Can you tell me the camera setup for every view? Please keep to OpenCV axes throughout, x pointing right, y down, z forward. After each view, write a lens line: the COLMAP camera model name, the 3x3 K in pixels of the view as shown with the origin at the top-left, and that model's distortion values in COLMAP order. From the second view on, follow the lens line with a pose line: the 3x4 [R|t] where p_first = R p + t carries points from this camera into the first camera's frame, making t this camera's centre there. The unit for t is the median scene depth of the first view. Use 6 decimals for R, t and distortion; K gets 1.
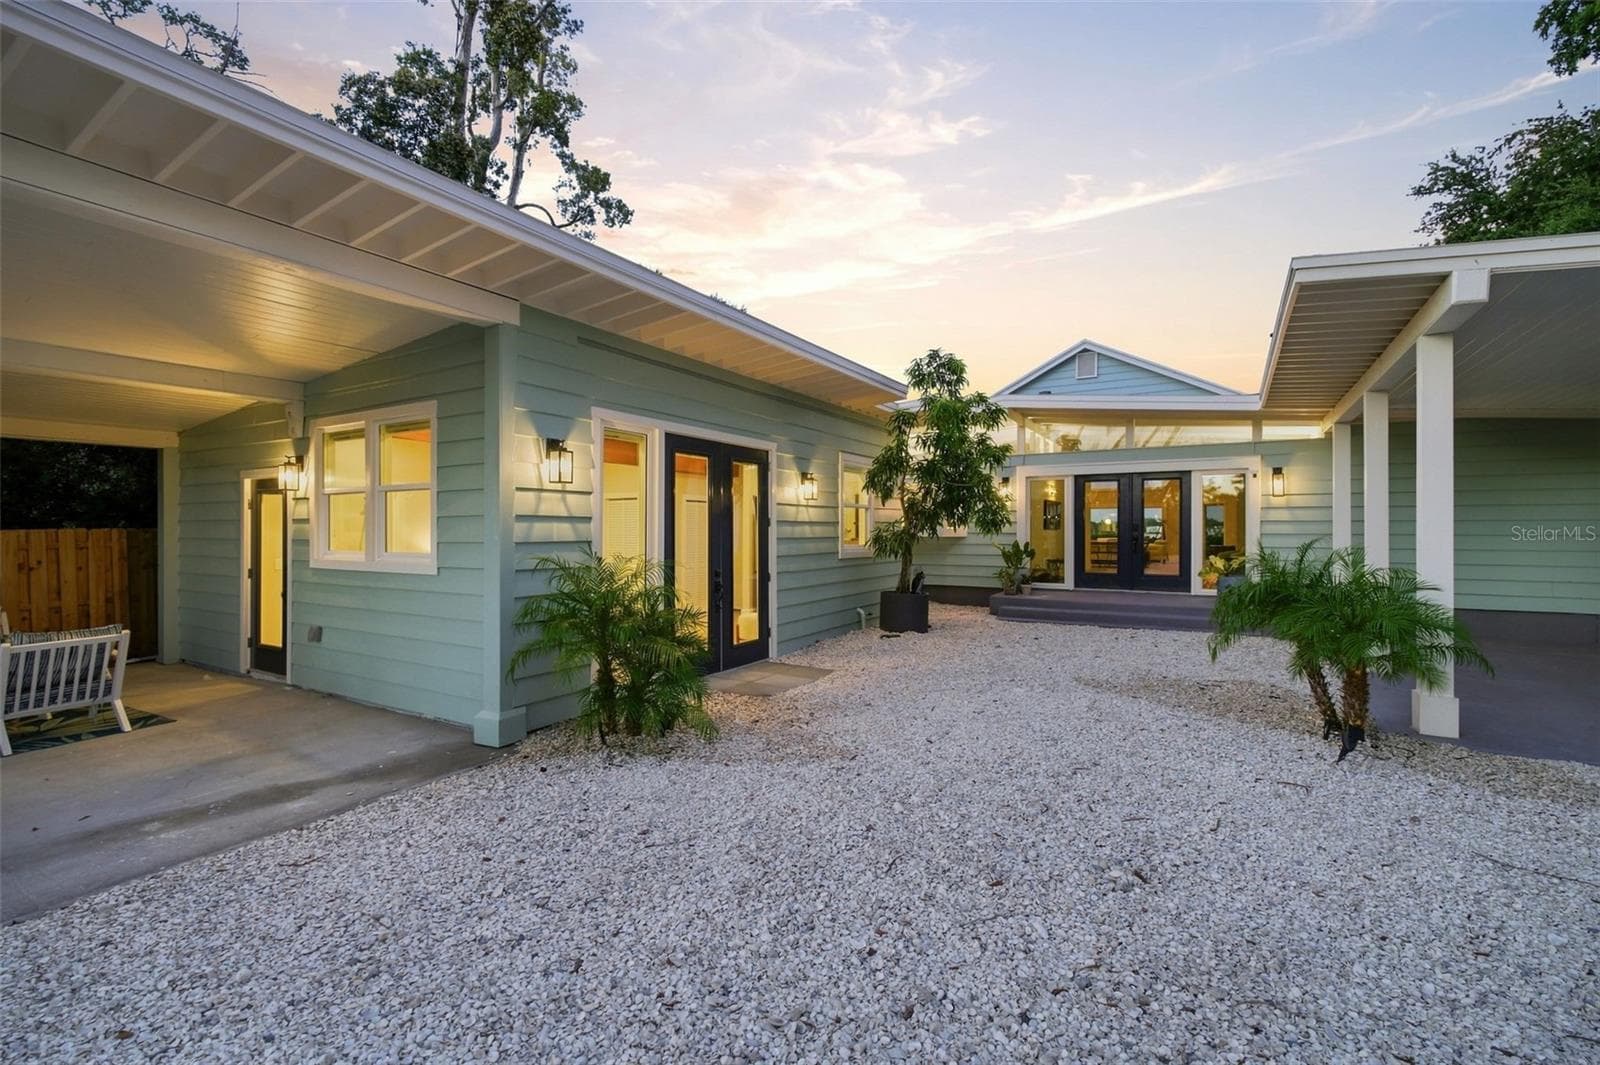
lens RADIAL K [[709.1, 0, 800.0], [0, 709.1, 532.5], [0, 0, 1]] dist [-0.001175, -0.000386]
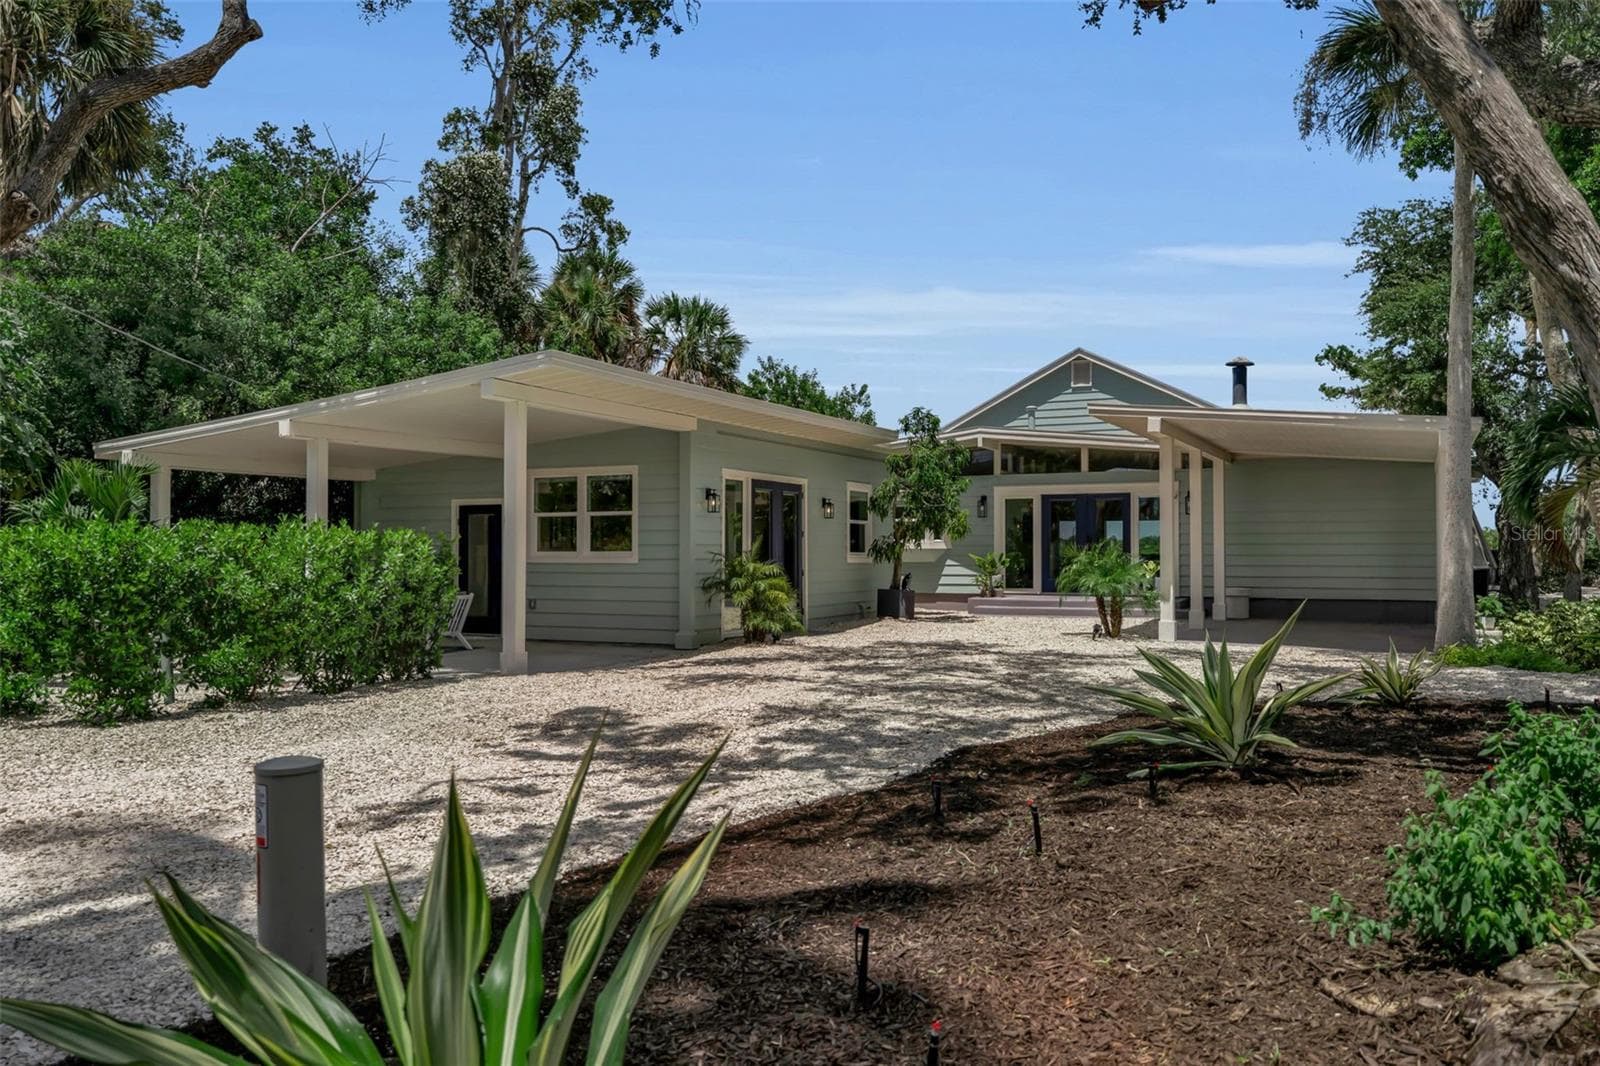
lens RADIAL K [[1232.0, 0, 800.0], [0, 1232.0, 533.0], [0, 0, 1]] dist [-0.001382, -0.003468]
pose [[0.997036, 0.000767, 0.076930, -0.141098], [0.000736, 0.999810, -0.019499, 0.018032], [-0.076931, 0.019498, 0.996846, -0.867468]]
